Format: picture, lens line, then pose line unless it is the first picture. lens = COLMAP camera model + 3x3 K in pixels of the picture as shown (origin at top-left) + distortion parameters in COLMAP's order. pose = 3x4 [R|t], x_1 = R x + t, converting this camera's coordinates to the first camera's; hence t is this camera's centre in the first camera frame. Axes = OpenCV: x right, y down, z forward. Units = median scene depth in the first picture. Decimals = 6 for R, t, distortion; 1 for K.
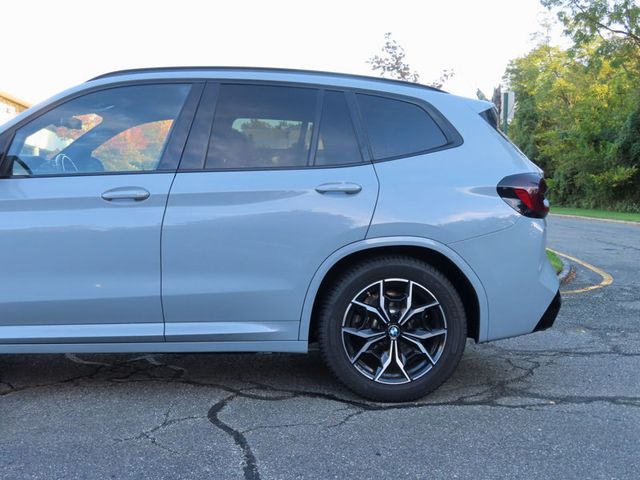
lens RADIAL K [[749.2, 0, 316.6], [0, 749.2, 242.2], [0, 0, 1]] dist [-0.022084, 0.000000]
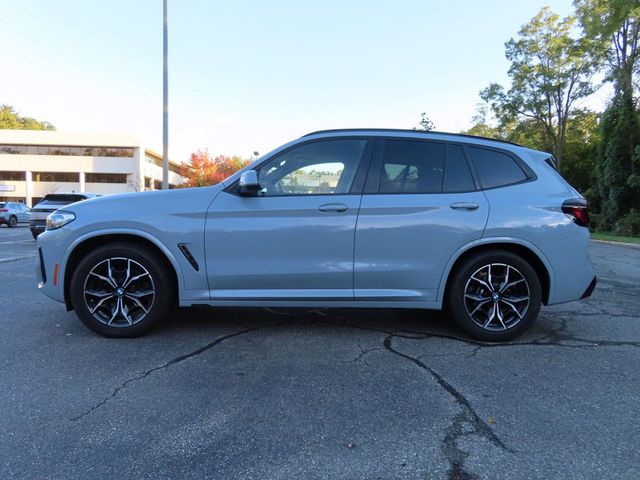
lens RADIAL K [[459.6, 0, 316.2], [0, 459.6, 240.8], [0, 0, 1]] dist [-0.018291, 0.014642]
pose [[0.999446, 0.016906, -0.028662, -0.246507], [-0.017109, 0.999830, -0.006869, 0.013194], [0.028541, 0.007355, 0.999566, 0.020858]]
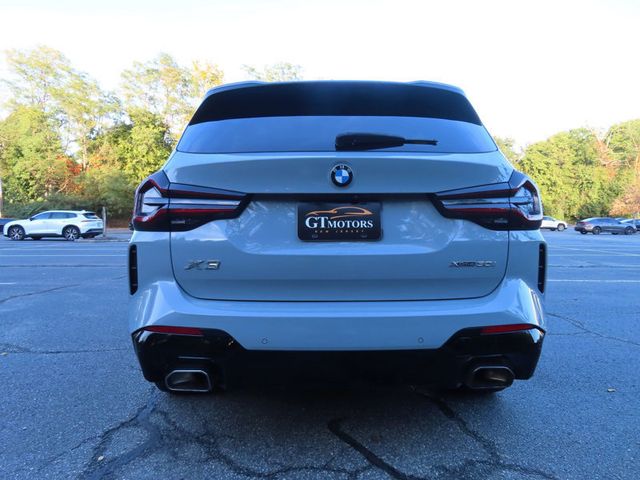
lens RADIAL K [[459.6, 0, 316.9], [0, 459.6, 244.1], [0, 0, 1]] dist [-0.018291, 0.014642]
pose [[-0.068102, 0.046804, -0.996580, 0.773425], [-0.065520, 0.996533, 0.051279, -0.054440], [0.995525, 0.068788, -0.064800, 1.238429]]
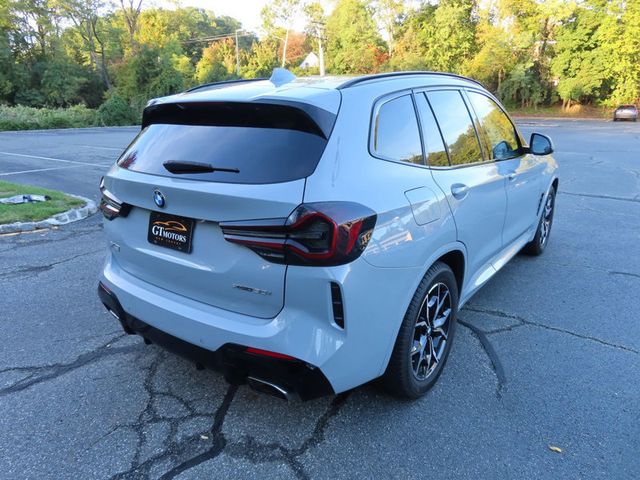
lens RADIAL K [[459.6, 0, 319.0], [0, 459.6, 246.0], [0, 0, 1]] dist [-0.018291, 0.014642]
pose [[-0.653917, 0.220272, -0.723791, 0.611098], [-0.053372, 0.940864, 0.334553, -0.234406], [0.754681, 0.257400, -0.603491, 1.703343]]
